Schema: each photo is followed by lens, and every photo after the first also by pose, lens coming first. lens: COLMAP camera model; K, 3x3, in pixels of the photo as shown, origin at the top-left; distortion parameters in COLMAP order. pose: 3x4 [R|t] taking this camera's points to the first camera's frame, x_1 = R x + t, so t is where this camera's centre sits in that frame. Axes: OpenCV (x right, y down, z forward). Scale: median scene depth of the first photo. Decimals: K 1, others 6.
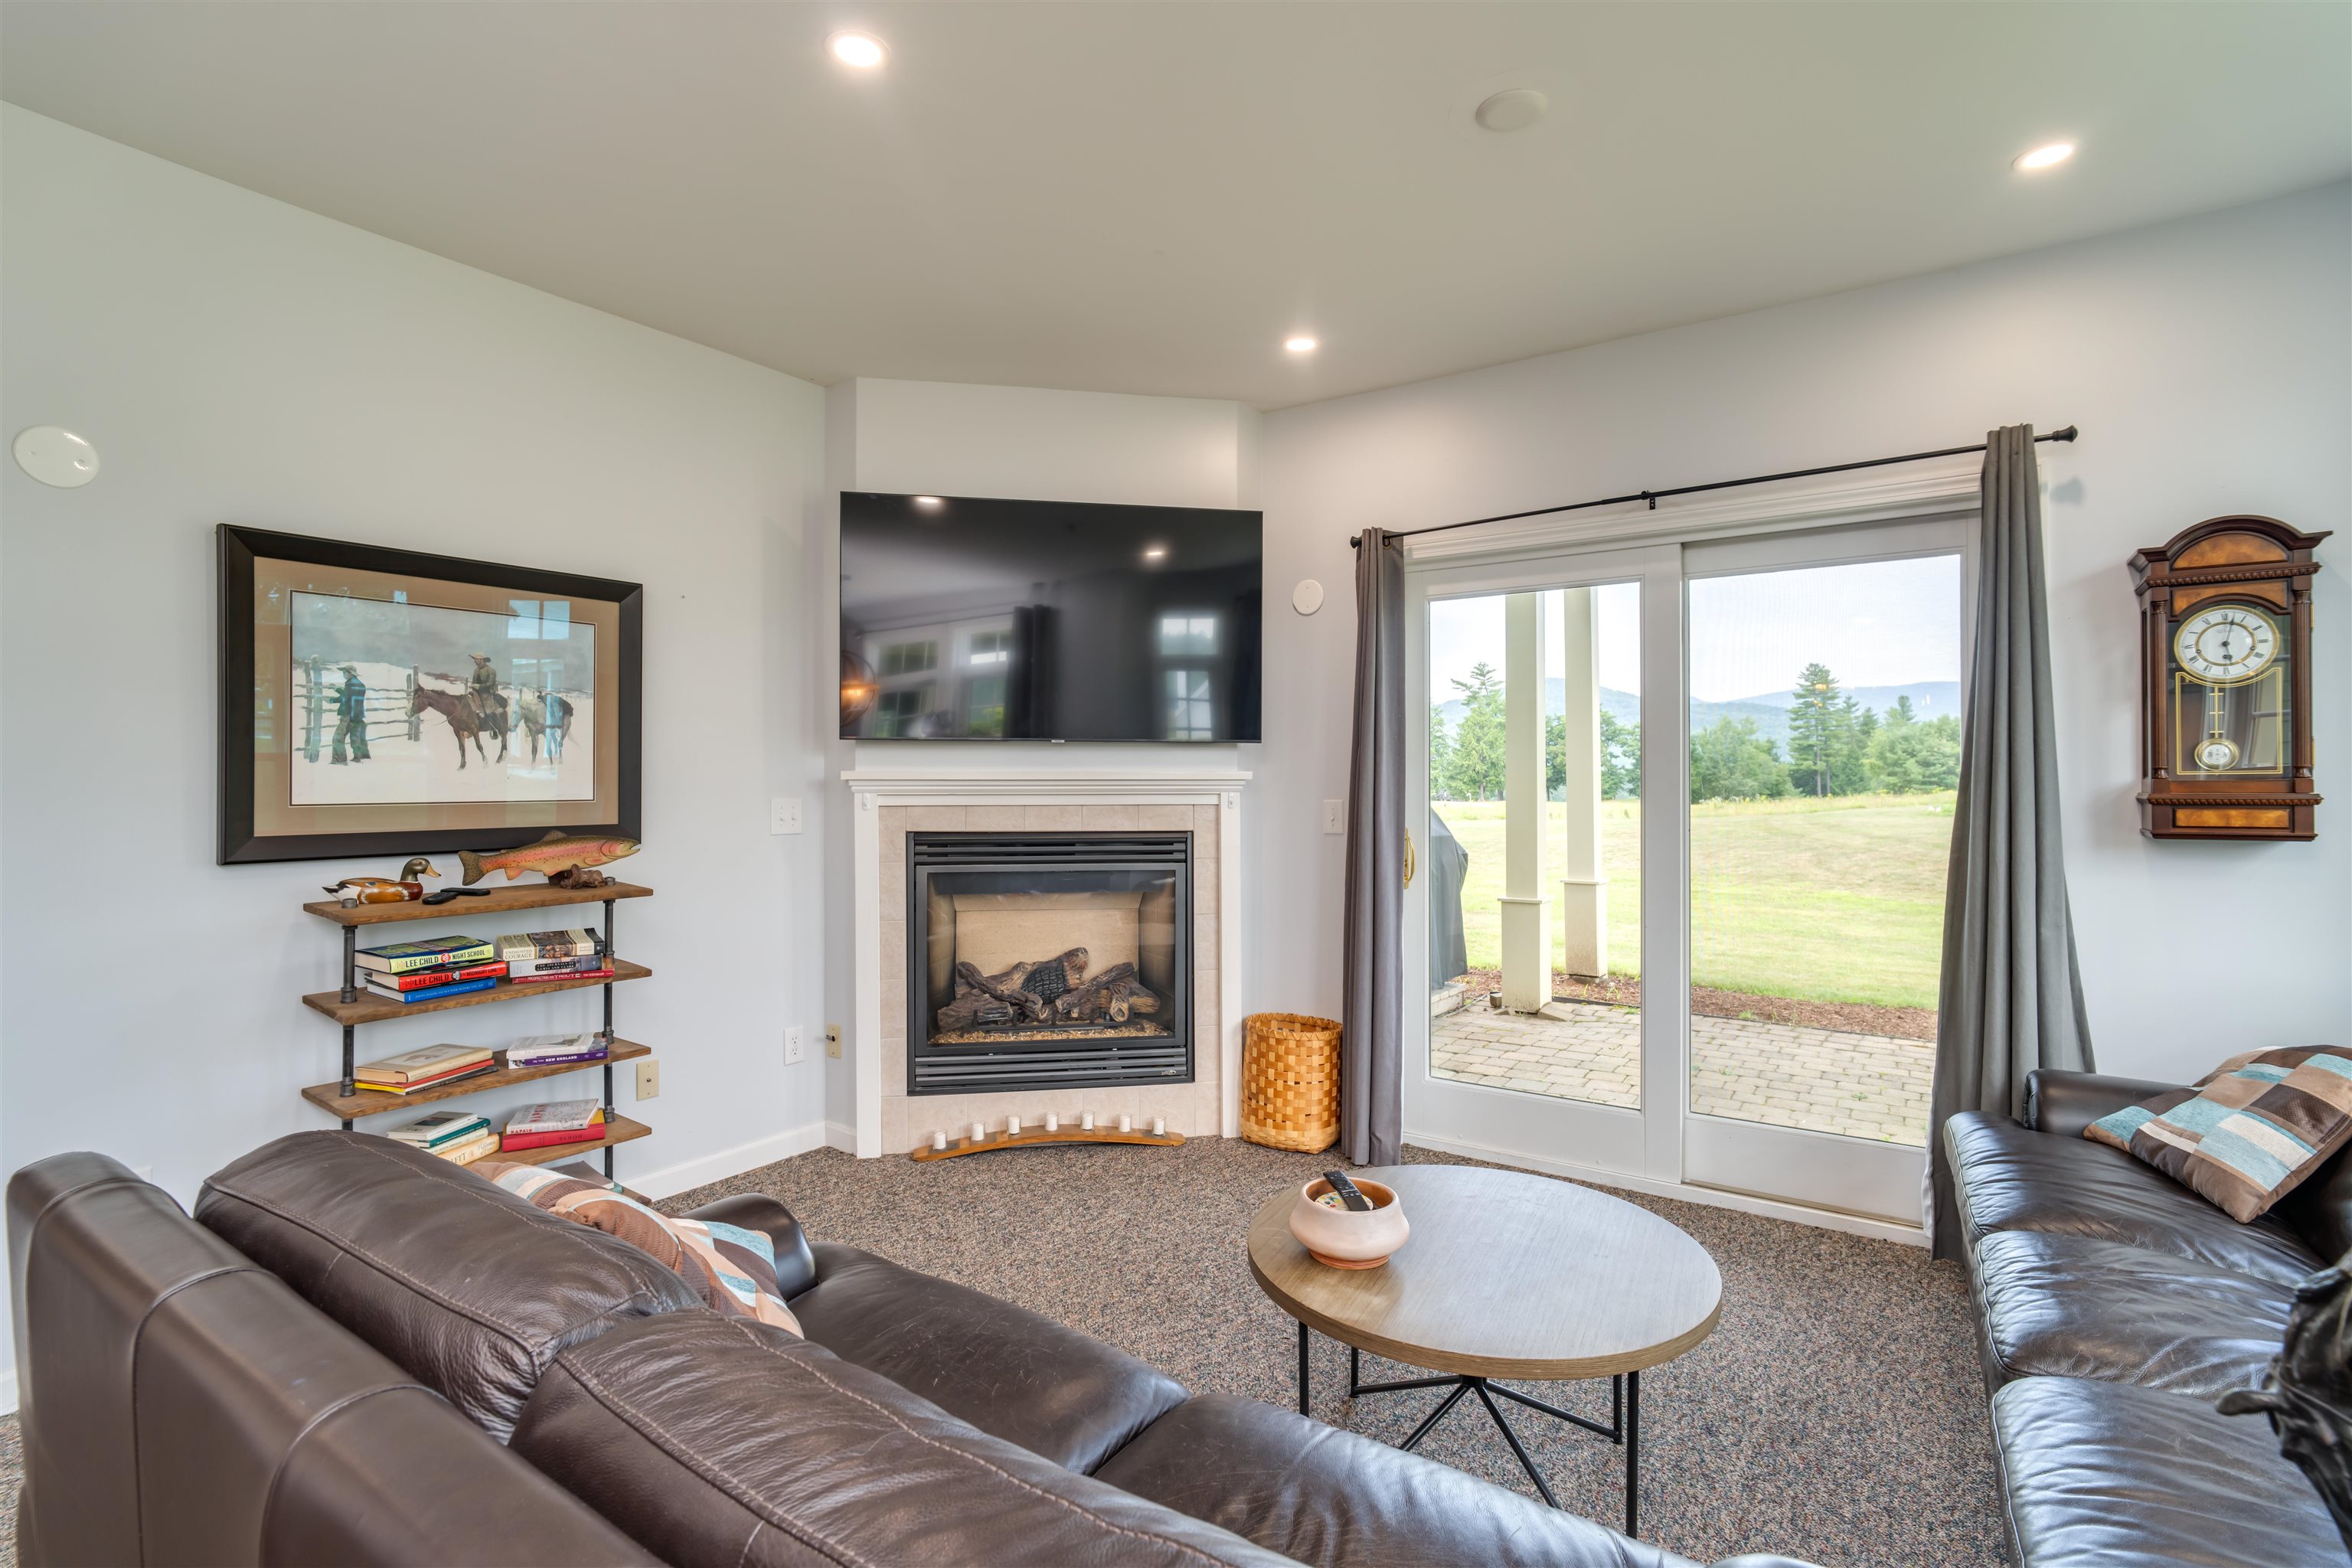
lens RADIAL K [[1154.9, 0, 1175.1], [0, 1154.9, 775.4], [0, 0, 1]] dist [0.015446, -0.001016]
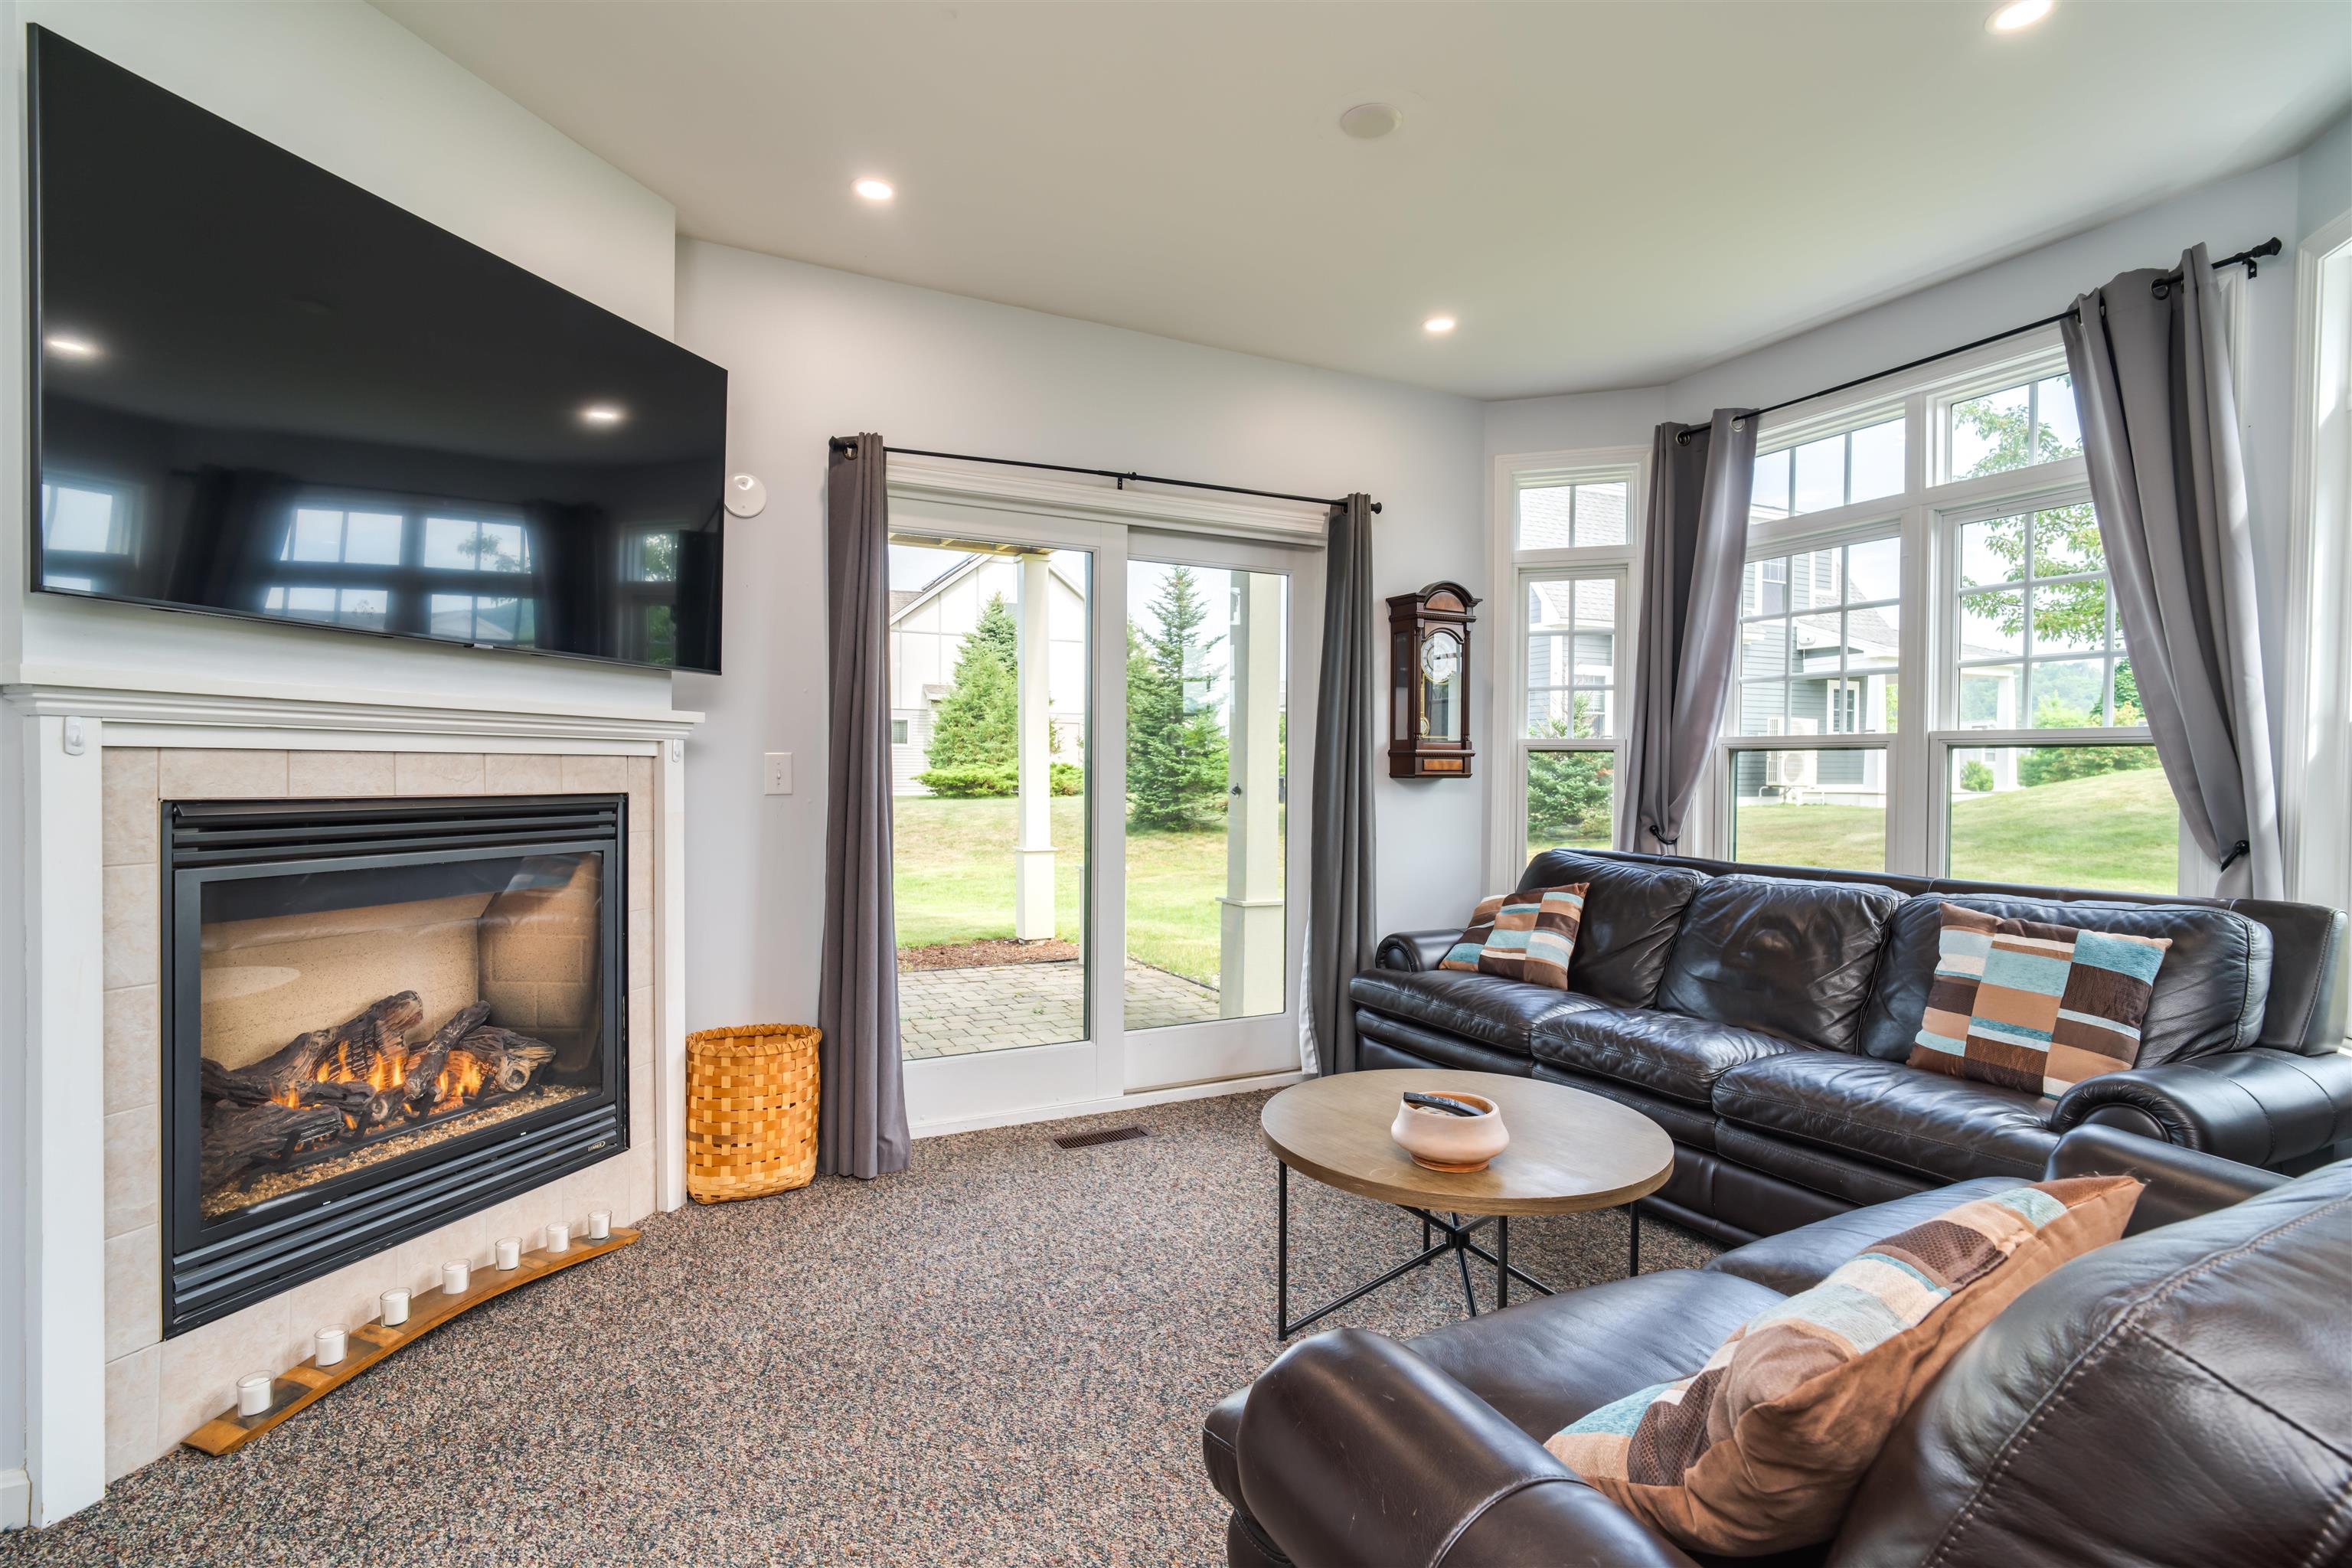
lens RADIAL K [[1154.9, 0, 1170.4], [0, 1154.9, 784.2], [0, 0, 1]] dist [0.015446, -0.001016]
pose [[0.457330, -0.006279, 0.889275, -0.475464], [-0.009799, 0.999879, 0.012099, 0.031673], [-0.889243, -0.014247, 0.457213, 0.396976]]
